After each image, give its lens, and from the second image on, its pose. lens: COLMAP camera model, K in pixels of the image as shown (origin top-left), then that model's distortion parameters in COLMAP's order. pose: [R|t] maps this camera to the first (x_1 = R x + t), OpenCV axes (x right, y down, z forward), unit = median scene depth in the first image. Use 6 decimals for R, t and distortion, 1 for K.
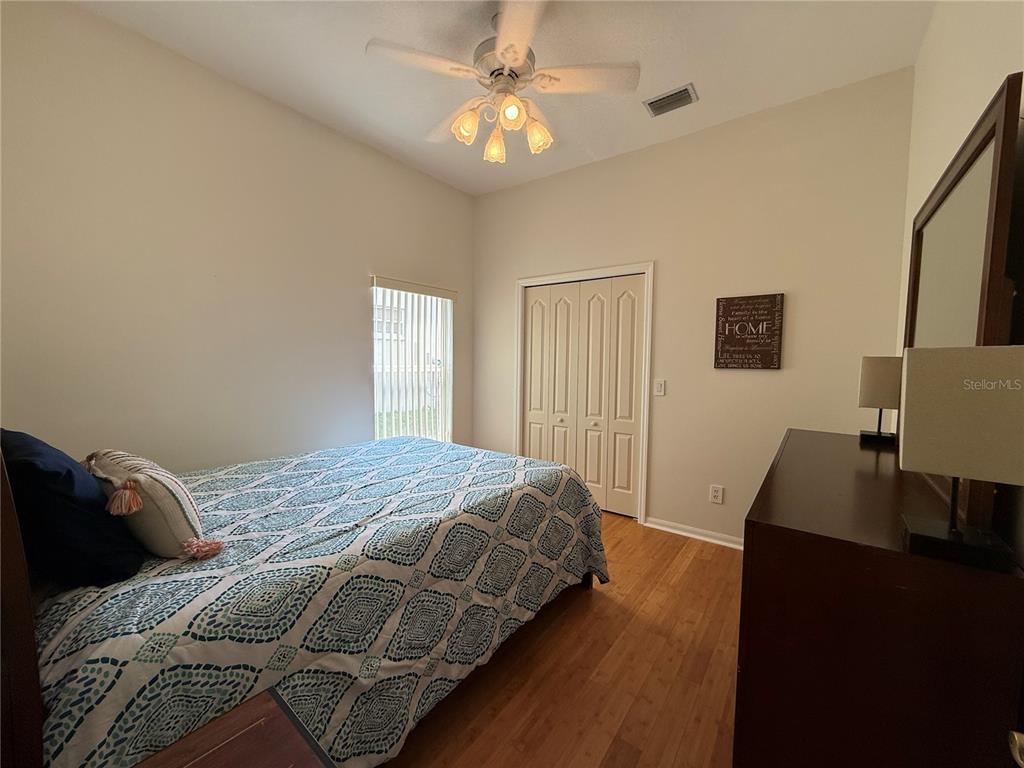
lens RADIAL K [[409.1, 0, 509.2], [0, 409.1, 381.9], [0, 0, 1]] dist [0.000852, -0.000175]
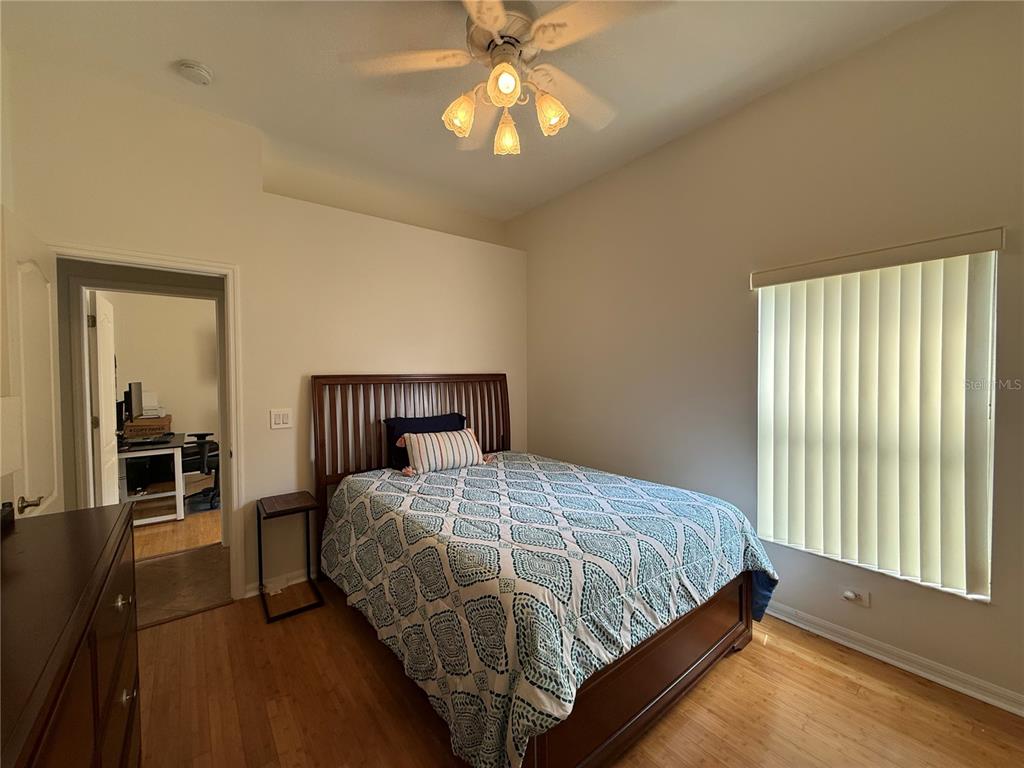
lens RADIAL K [[409.1, 0, 517.0], [0, 409.1, 384.8], [0, 0, 1]] dist [0.000852, -0.000175]
pose [[-0.241271, 0.014422, -0.970351, 0.815210], [-0.048175, 0.998479, 0.026819, -0.105272], [0.969261, 0.053217, -0.240209, 1.311115]]
